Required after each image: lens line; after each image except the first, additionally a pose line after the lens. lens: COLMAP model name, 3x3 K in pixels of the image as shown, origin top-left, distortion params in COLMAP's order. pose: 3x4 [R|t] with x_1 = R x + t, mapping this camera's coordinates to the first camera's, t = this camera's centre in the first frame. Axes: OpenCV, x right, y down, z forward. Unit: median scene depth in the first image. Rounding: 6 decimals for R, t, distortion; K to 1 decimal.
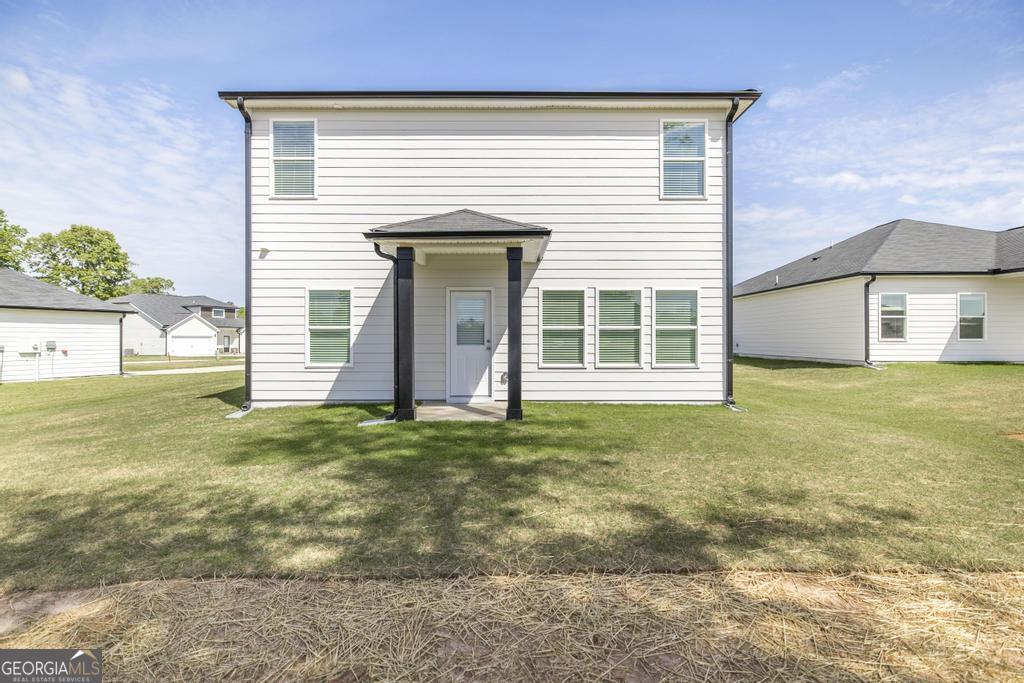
lens RADIAL K [[484.6, 0, 513.1], [0, 484.6, 343.7], [0, 0, 1]] dist [0.001131, -0.000146]
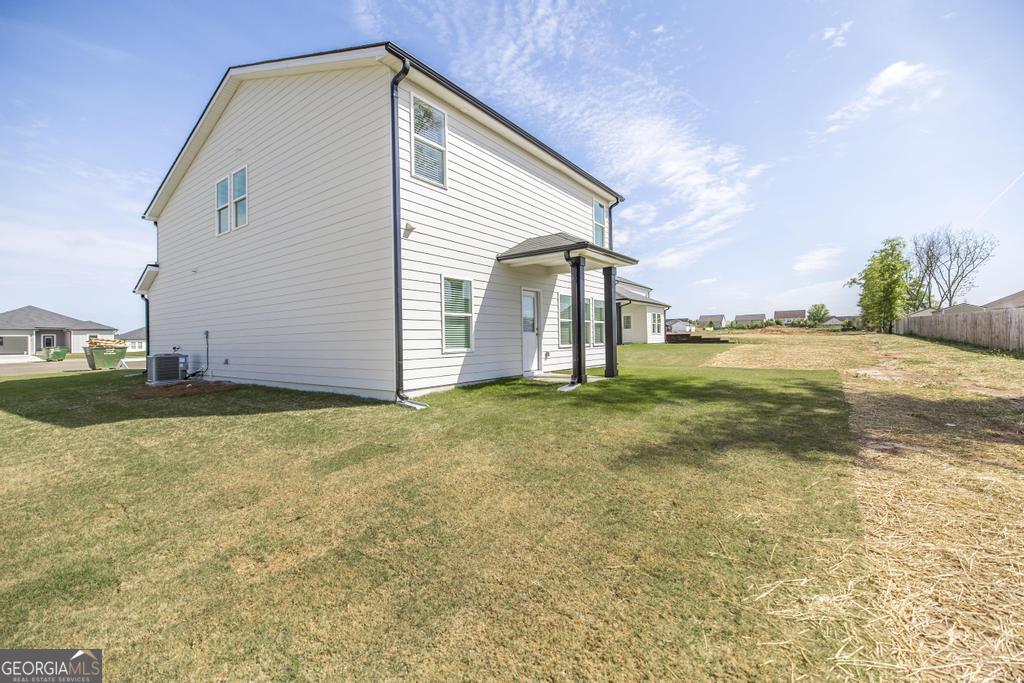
lens RADIAL K [[428.5, 0, 510.5], [0, 428.5, 338.1], [0, 0, 1]] dist [-0.001603, -0.000041]
pose [[0.599097, -0.007425, 0.800642, -1.059268], [0.020725, 0.999766, -0.006236, 0.025858], [-0.800408, 0.020329, 0.599110, 0.349758]]
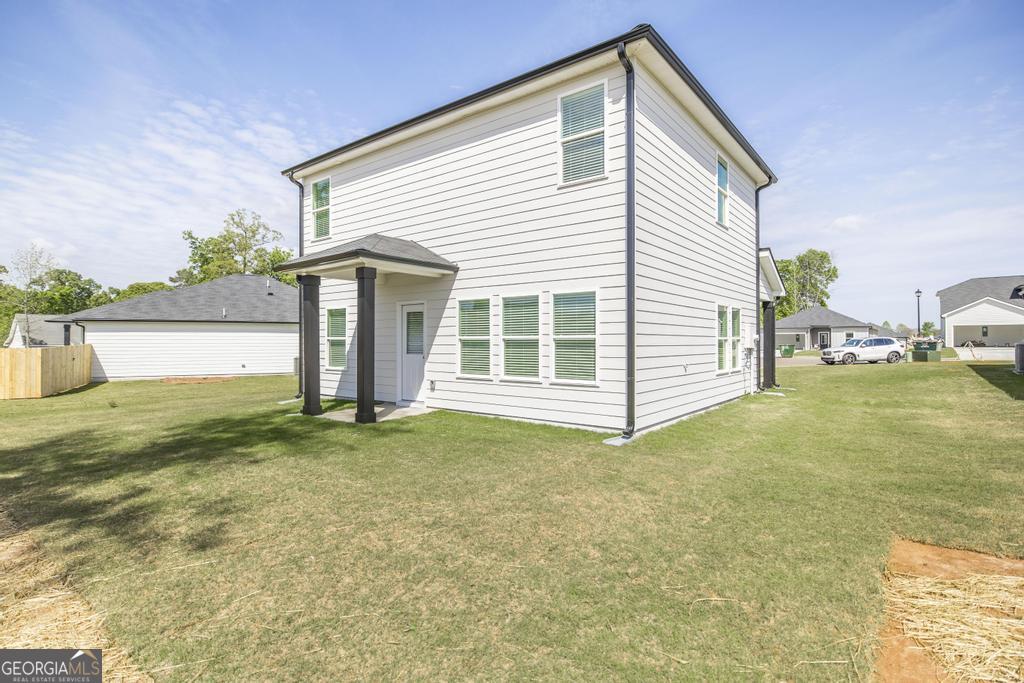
lens RADIAL K [[513.0, 0, 510.3], [0, 513.0, 339.5], [0, 0, 1]] dist [0.003541, 0.000759]
pose [[0.783880, -0.002145, -0.620908, 0.803701], [-0.002189, 0.999978, -0.006219, -0.023385], [0.620908, 0.006234, 0.783858, 0.233812]]
